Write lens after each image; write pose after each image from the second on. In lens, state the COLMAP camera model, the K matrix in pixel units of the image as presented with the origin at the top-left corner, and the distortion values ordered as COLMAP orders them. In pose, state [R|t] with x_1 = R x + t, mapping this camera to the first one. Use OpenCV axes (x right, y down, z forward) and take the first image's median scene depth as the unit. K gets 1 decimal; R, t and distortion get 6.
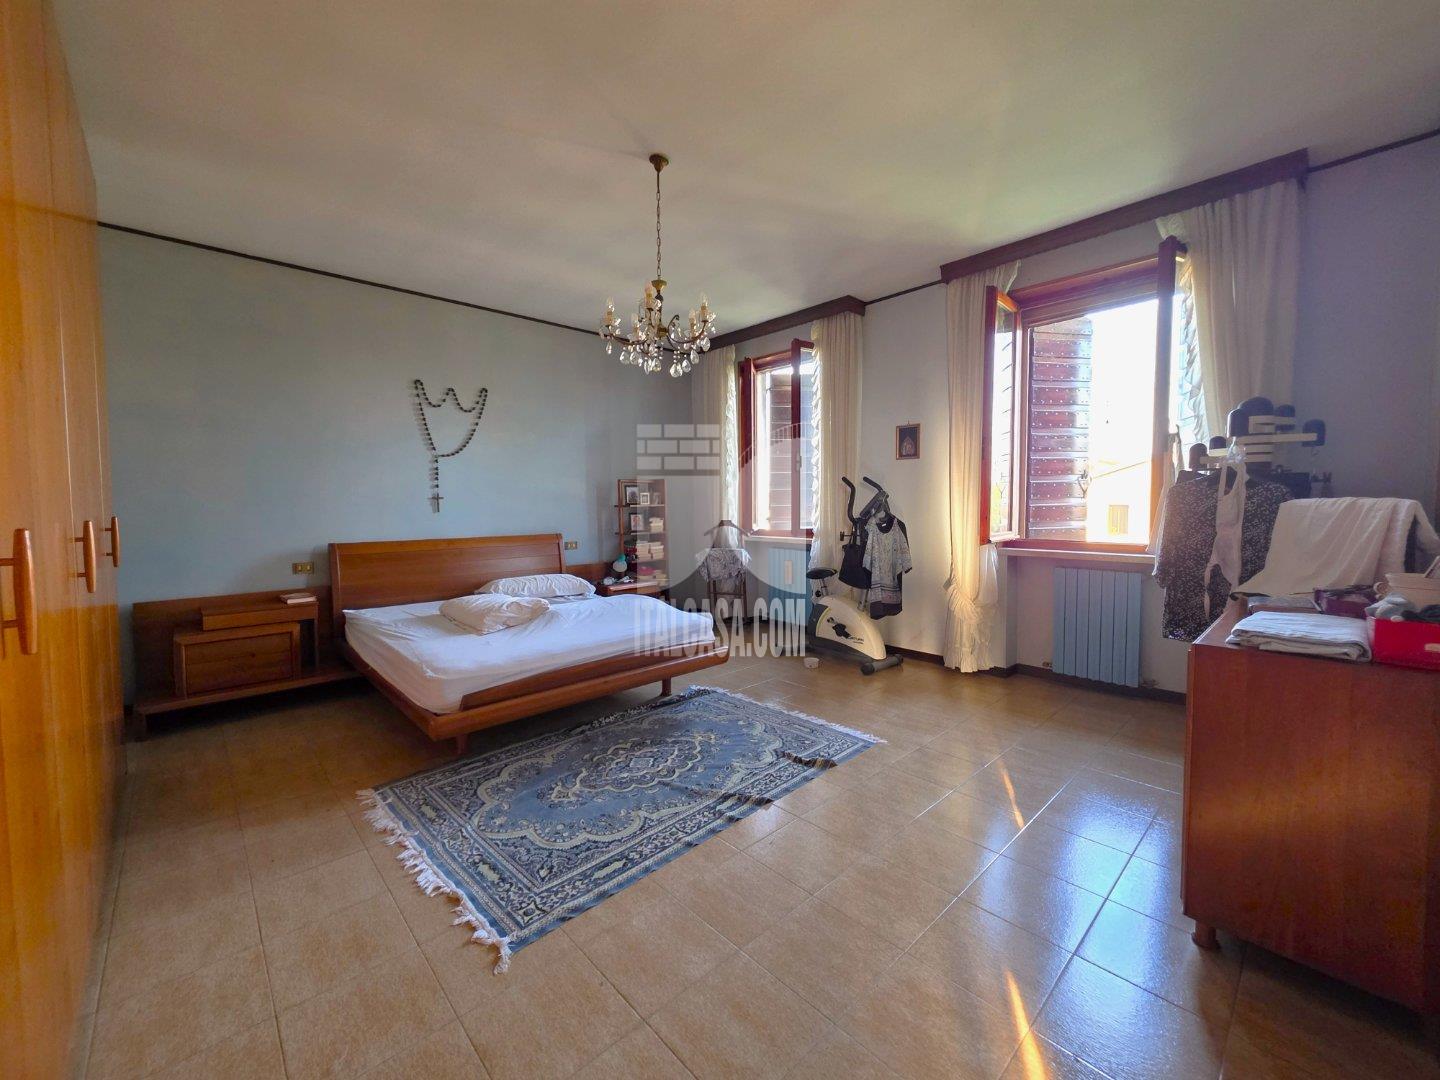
lens RADIAL K [[583.2, 0, 725.8], [0, 583.2, 530.6], [0, 0, 1]] dist [-0.000111, -0.000534]
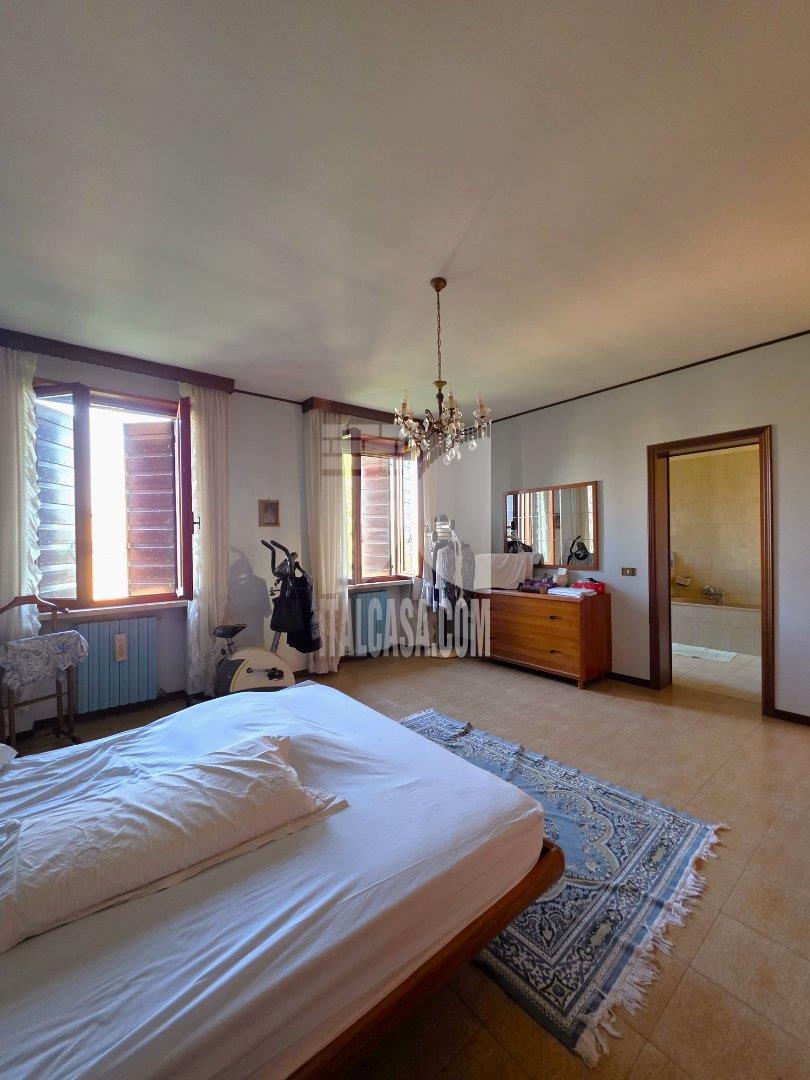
lens RADIAL K [[437.4, 0, 409.3], [0, 437.4, 541.8], [0, 0, 1]] dist [-0.000111, -0.000534]
pose [[0.061277, 0.005233, 0.998107, -1.151006], [0.062234, 0.998021, -0.009054, -0.113650], [-0.996179, 0.062671, 0.060830, 1.174778]]
